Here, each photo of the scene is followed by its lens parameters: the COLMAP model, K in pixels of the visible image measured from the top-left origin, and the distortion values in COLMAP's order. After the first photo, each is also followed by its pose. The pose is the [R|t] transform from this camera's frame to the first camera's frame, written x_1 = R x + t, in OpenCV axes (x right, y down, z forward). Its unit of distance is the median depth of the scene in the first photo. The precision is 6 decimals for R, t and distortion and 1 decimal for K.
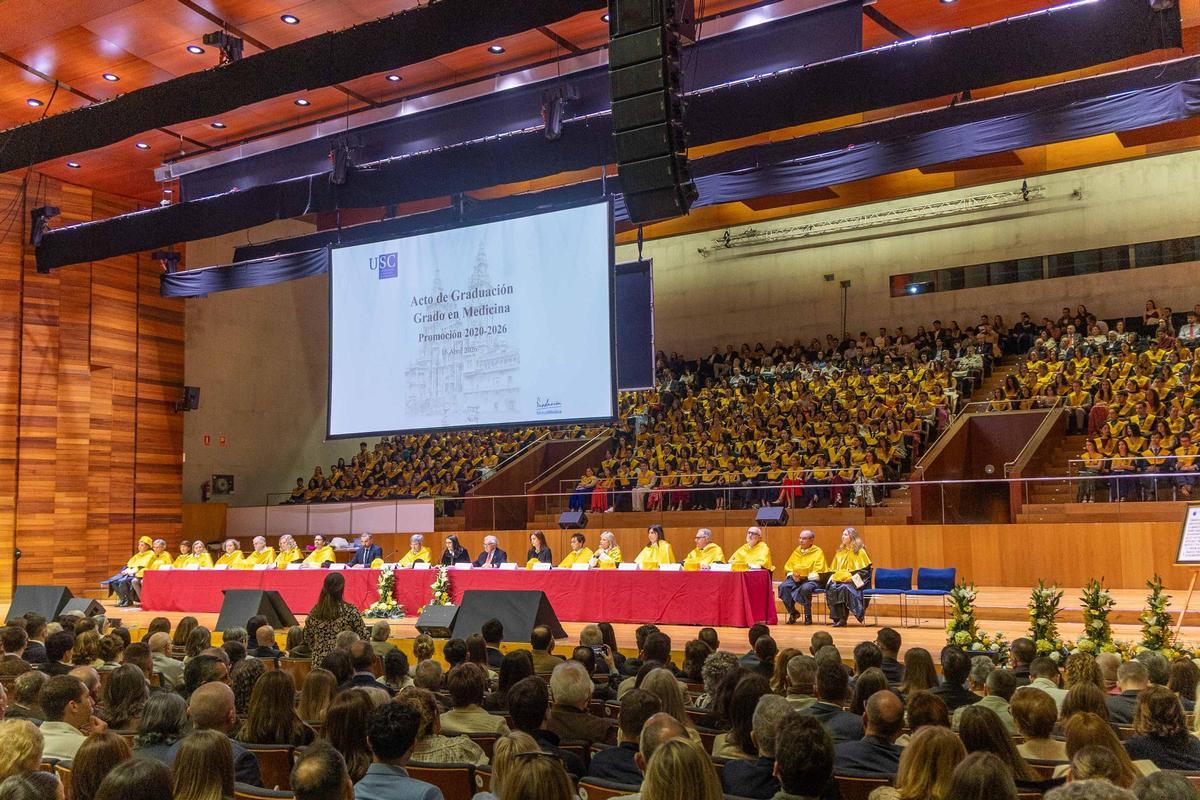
lens RADIAL K [[1264.1, 0, 584.6], [0, 1264.1, 399.8], [0, 0, 1]] dist [0.073000, -0.031247]
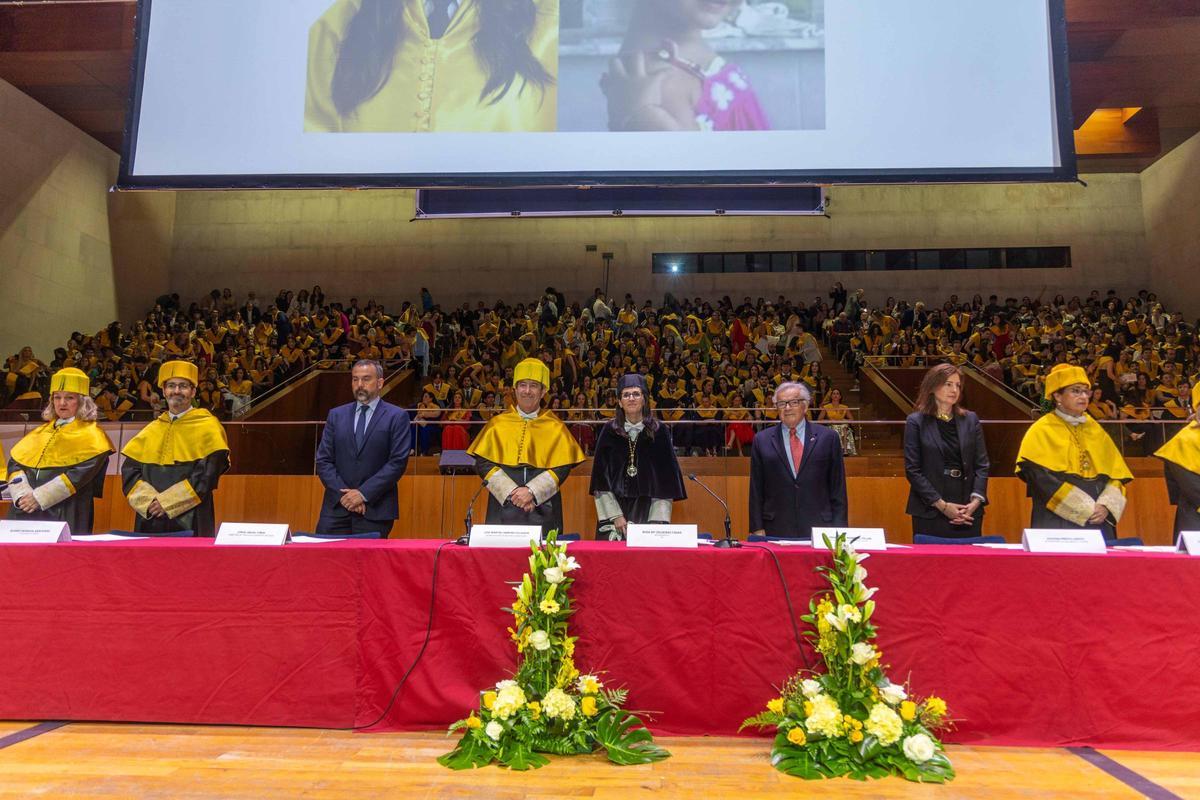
lens RADIAL K [[805.1, 0, 600.0], [0, 805.1, 400.0], [0, 0, 1]] dist [0.008390, 0.001765]
pose [[0.863302, 0.084744, 0.497522, -0.159844], [-0.071270, 0.996393, -0.046051, 0.077403], [-0.499630, 0.004297, 0.866228, 0.597361]]
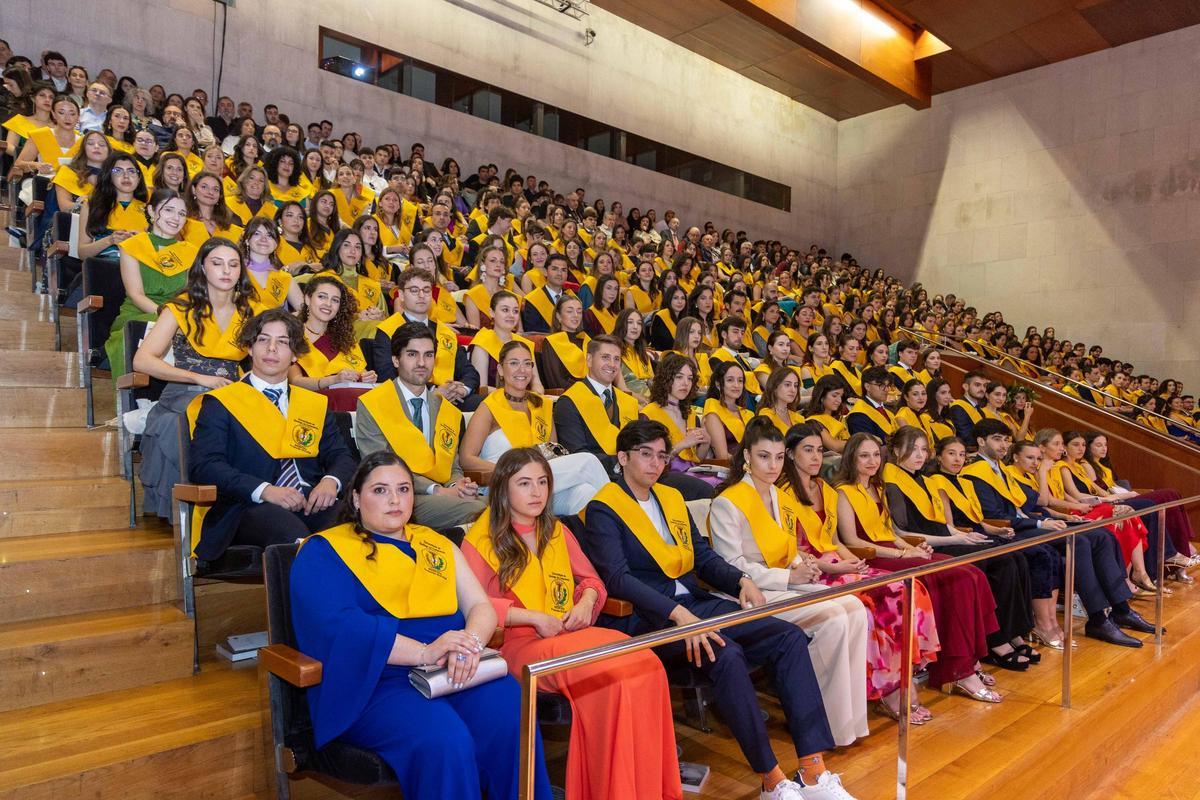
lens RADIAL K [[805.1, 0, 600.0], [0, 805.1, 400.0], [0, 0, 1]] dist [0.008390, 0.001765]
pose [[0.229635, 0.022412, 0.973019, -0.068138], [-0.129077, 0.991605, 0.007622, 0.049494], [-0.964680, -0.127345, 0.230600, 1.068072]]
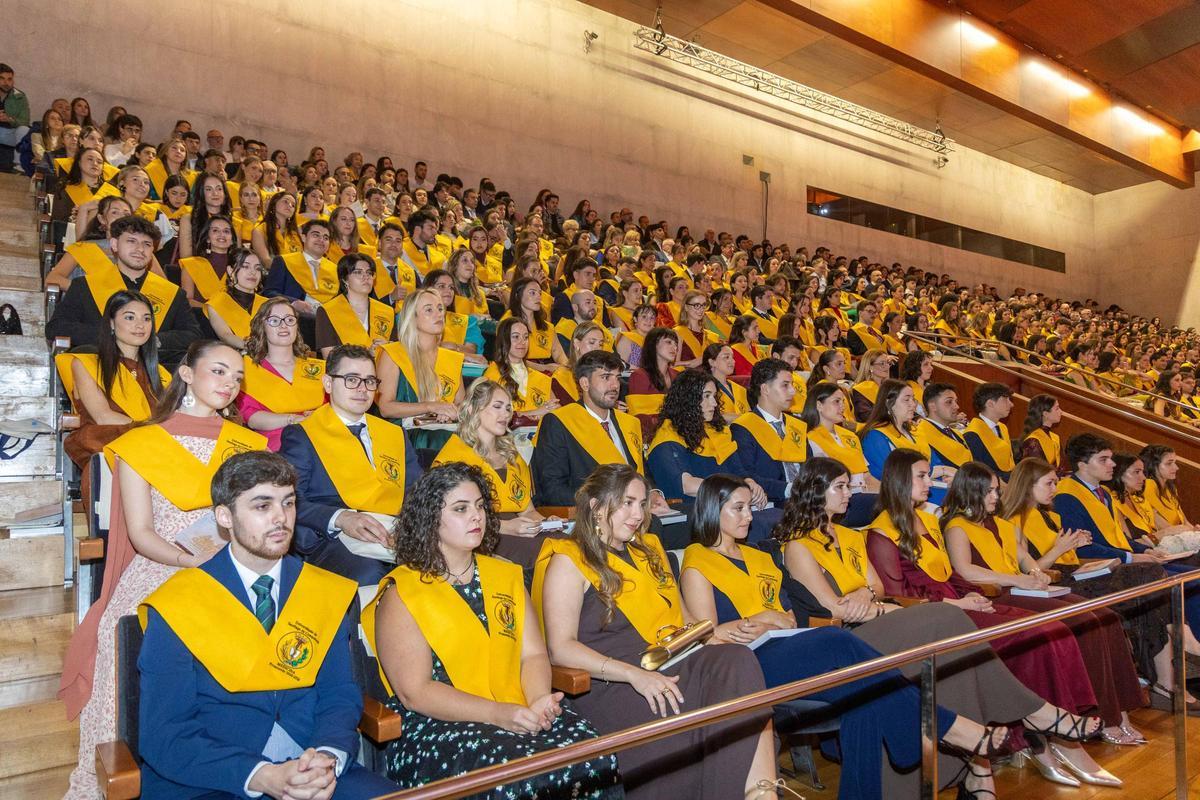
lens RADIAL K [[805.1, 0, 600.0], [0, 805.1, 400.0], [0, 0, 1]] dist [0.008390, 0.001765]
pose [[0.338548, 0.049576, 0.939642, -0.349342], [-0.098703, 0.994973, -0.016933, 0.073192], [-0.935758, -0.087013, 0.341739, 1.261783]]
